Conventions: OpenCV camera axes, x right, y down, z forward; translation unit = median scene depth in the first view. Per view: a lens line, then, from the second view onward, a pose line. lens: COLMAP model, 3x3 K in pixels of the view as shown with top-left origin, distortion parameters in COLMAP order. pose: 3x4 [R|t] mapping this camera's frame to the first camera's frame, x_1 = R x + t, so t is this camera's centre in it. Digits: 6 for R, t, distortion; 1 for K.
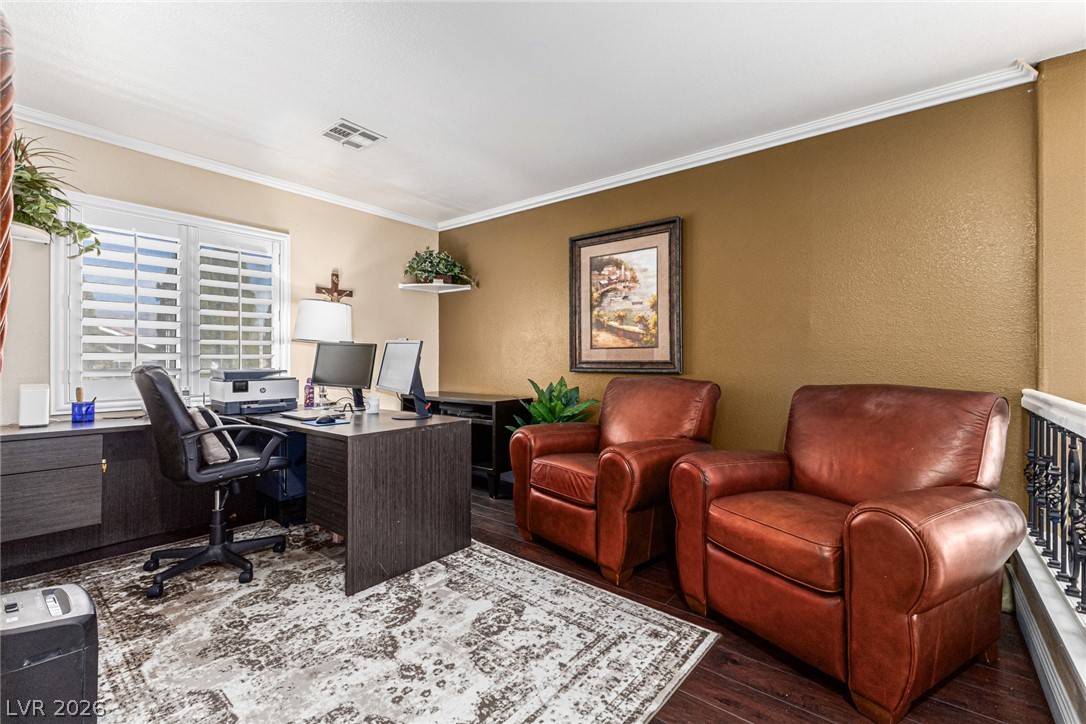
lens RADIAL K [[488.7, 0, 543.0], [0, 488.7, 362.0], [0, 0, 1]] dist [0.004543, -0.000167]
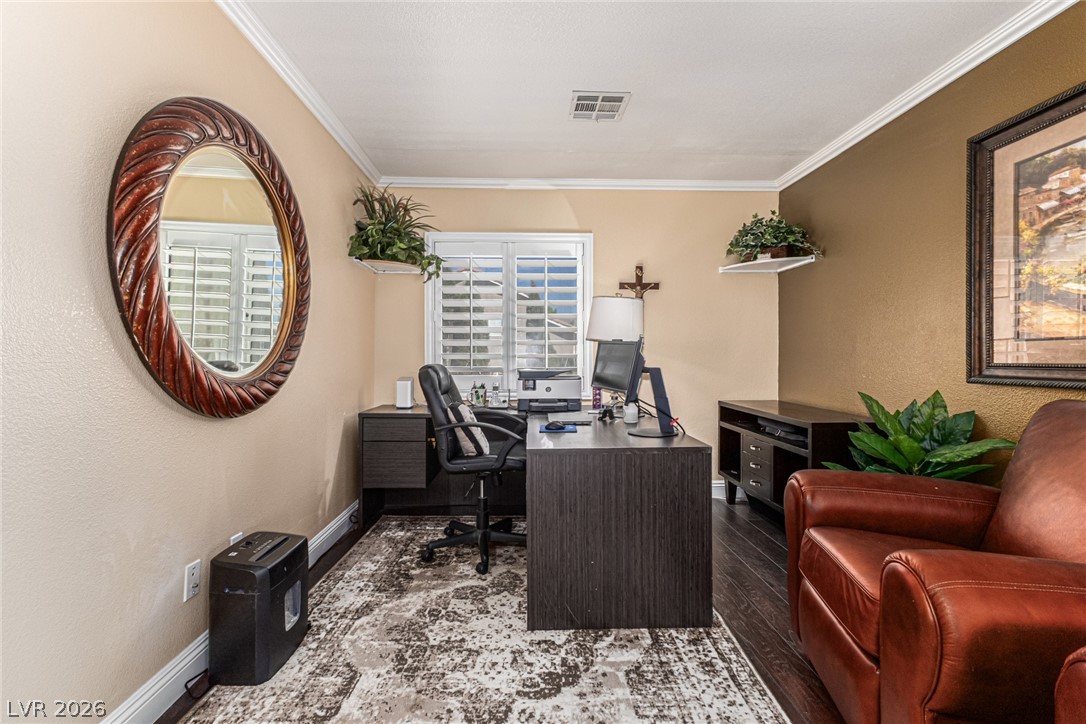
lens RADIAL K [[488.7, 0, 543.0], [0, 488.7, 362.0], [0, 0, 1]] dist [0.004543, -0.000167]
pose [[0.638383, 0.008064, -0.769677, 0.254046], [-0.002782, 0.999963, 0.008169, -0.009609], [0.769714, -0.003074, 0.638382, 0.398859]]
